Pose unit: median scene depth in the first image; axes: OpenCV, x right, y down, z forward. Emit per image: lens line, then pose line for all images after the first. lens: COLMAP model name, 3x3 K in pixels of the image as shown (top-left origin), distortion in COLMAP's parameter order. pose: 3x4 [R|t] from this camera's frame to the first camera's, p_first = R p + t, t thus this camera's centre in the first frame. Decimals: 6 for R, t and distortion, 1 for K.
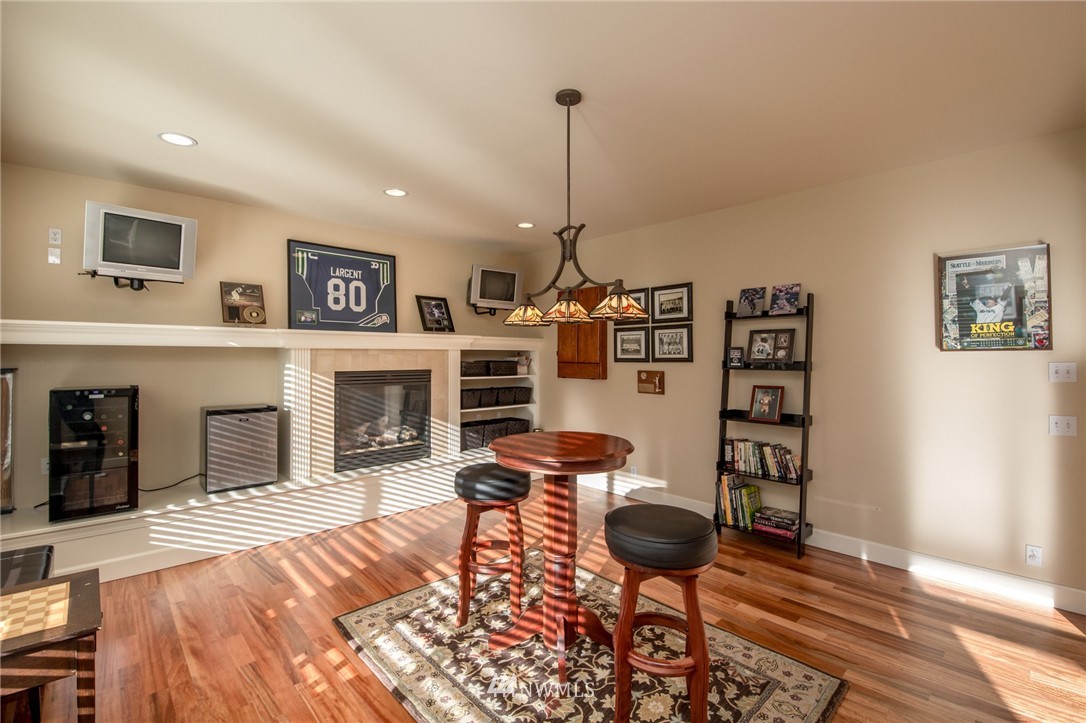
lens RADIAL K [[471.0, 0, 545.5], [0, 471.0, 354.8], [0, 0, 1]] dist [-0.016221, -0.000223]
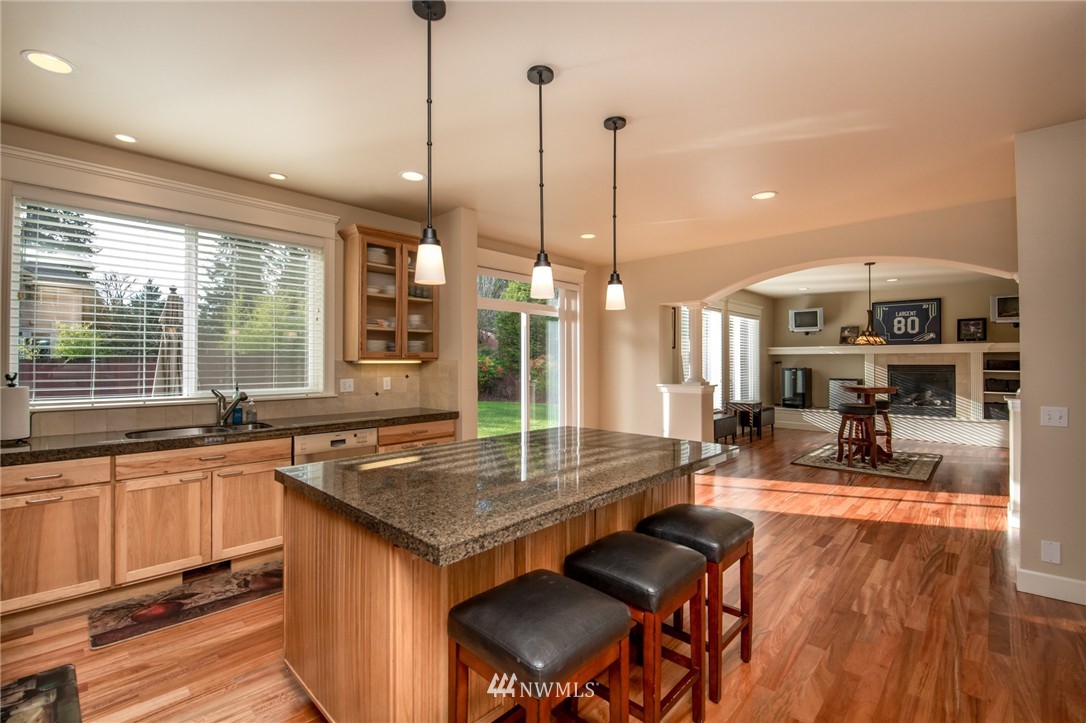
lens RADIAL K [[471.0, 0, 545.5], [0, 471.0, 354.8], [0, 0, 1]] dist [-0.016221, -0.000223]
pose [[0.032056, -0.016604, -0.999348, 1.525558], [0.001903, 0.999861, -0.016551, 0.022801], [0.999484, -0.001371, 0.032083, -0.559763]]
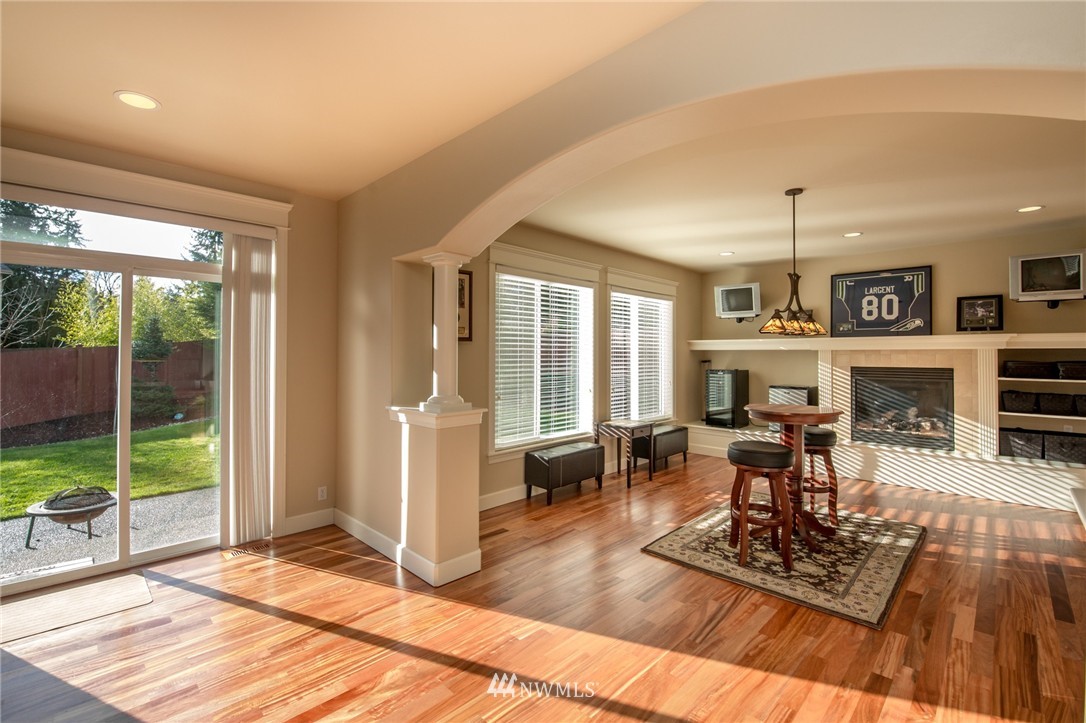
lens RADIAL K [[483.5, 0, 536.2], [0, 483.5, 345.5], [0, 0, 1]] dist [-0.010187, 0.000036]
pose [[0.024367, -0.021556, -0.999471, 0.917437], [-0.001691, 0.999765, -0.021604, 0.005766], [0.999702, 0.002217, 0.024325, 0.044458]]
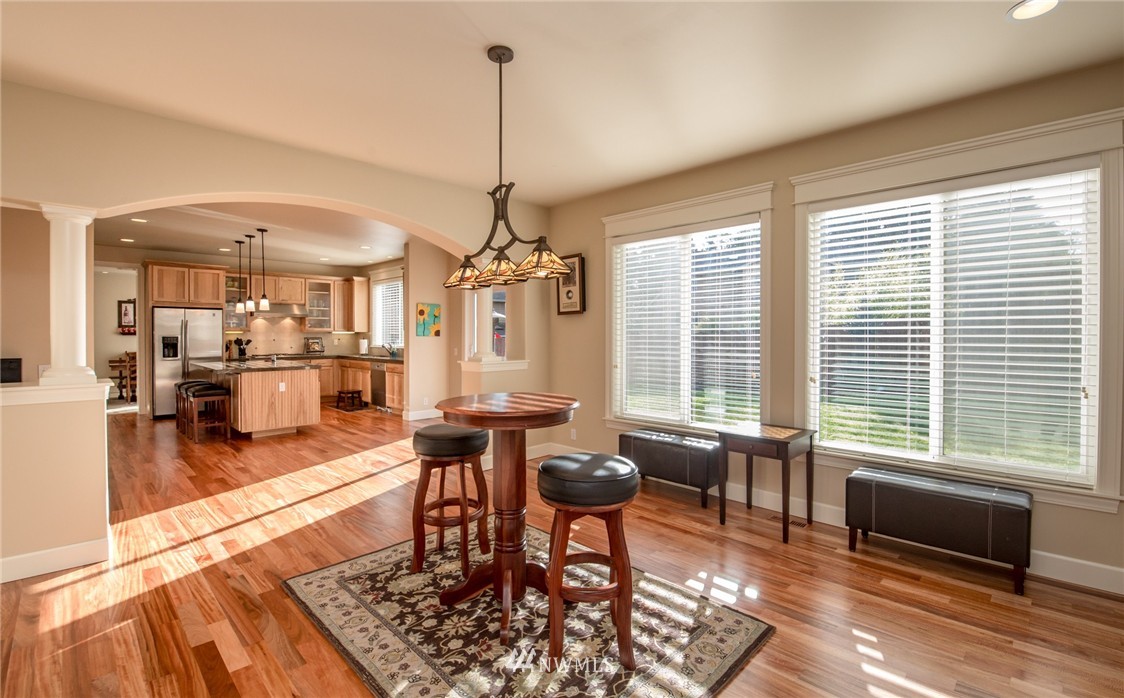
lens RADIAL K [[493.7, 0, 564.1], [0, 493.7, 337.6], [0, 0, 1]] dist [-0.002186, -0.000357]
pose [[-0.999895, -0.000067, -0.014497, -0.038853], [-0.000184, 0.999968, 0.008038, 0.023449], [0.014496, 0.008040, -0.999863, 1.133688]]
